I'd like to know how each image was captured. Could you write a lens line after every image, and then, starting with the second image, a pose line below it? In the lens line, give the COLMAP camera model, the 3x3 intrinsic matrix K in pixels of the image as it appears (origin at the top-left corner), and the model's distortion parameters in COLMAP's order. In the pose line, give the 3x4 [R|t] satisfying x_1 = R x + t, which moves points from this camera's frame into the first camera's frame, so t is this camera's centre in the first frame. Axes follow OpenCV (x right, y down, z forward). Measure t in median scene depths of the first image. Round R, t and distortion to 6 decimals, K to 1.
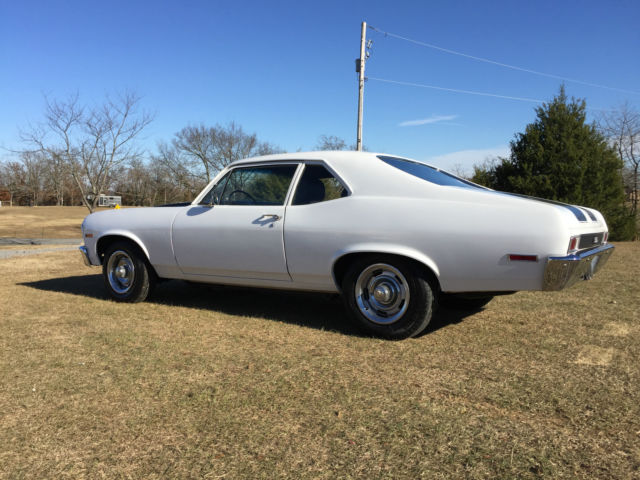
lens RADIAL K [[549.7, 0, 322.6], [0, 549.7, 238.0], [0, 0, 1]] dist [0.080629, -0.104730]
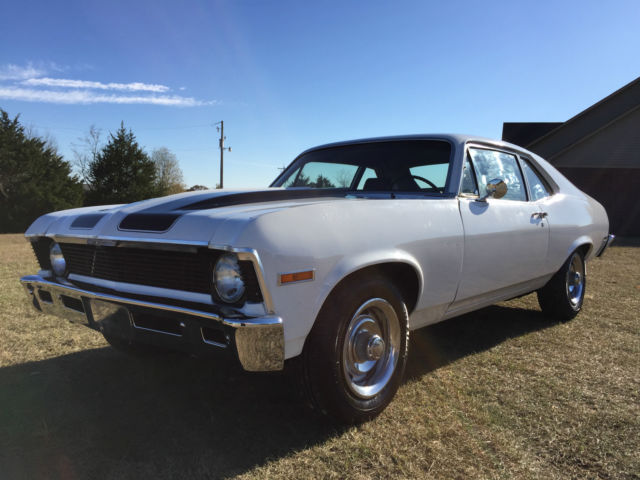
lens RADIAL K [[549.7, 0, 316.5], [0, 549.7, 245.0], [0, 0, 1]] dist [0.080629, -0.104730]
pose [[0.103820, -0.067348, 0.992313, -0.185129], [0.039932, 0.997183, 0.063501, -0.011140], [-0.993794, 0.033032, 0.106217, 0.233585]]
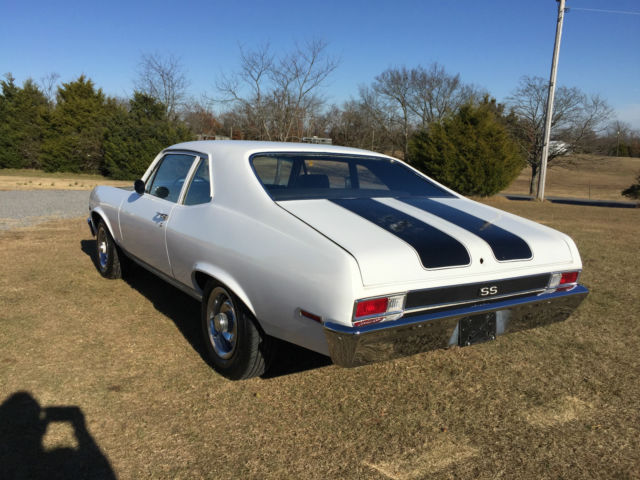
lens RADIAL K [[549.7, 0, 316.3], [0, 549.7, 241.6], [0, 0, 1]] dist [0.080629, -0.104730]
pose [[0.925535, 0.089587, -0.367912, 0.089367], [-0.049407, 0.991875, 0.117232, -0.021334], [0.375426, -0.090325, 0.922441, 0.046734]]
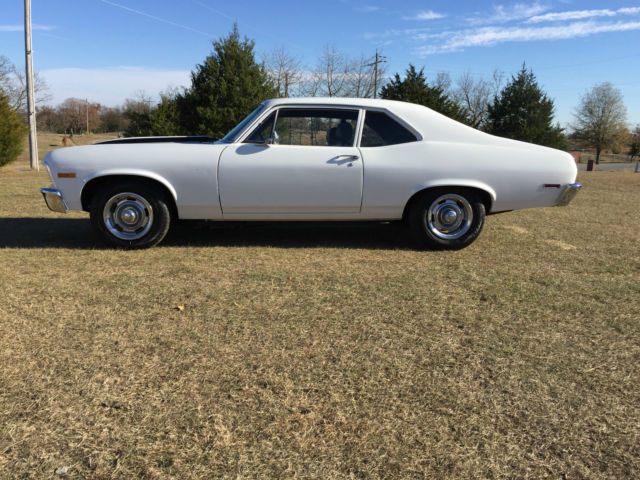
lens RADIAL K [[549.7, 0, 314.1], [0, 549.7, 237.7], [0, 0, 1]] dist [0.080629, -0.104730]
pose [[0.778267, -0.091950, 0.621164, -0.160910], [0.009307, 0.990801, 0.135005, -0.005140], [-0.627864, -0.099289, 0.771964, 0.028900]]
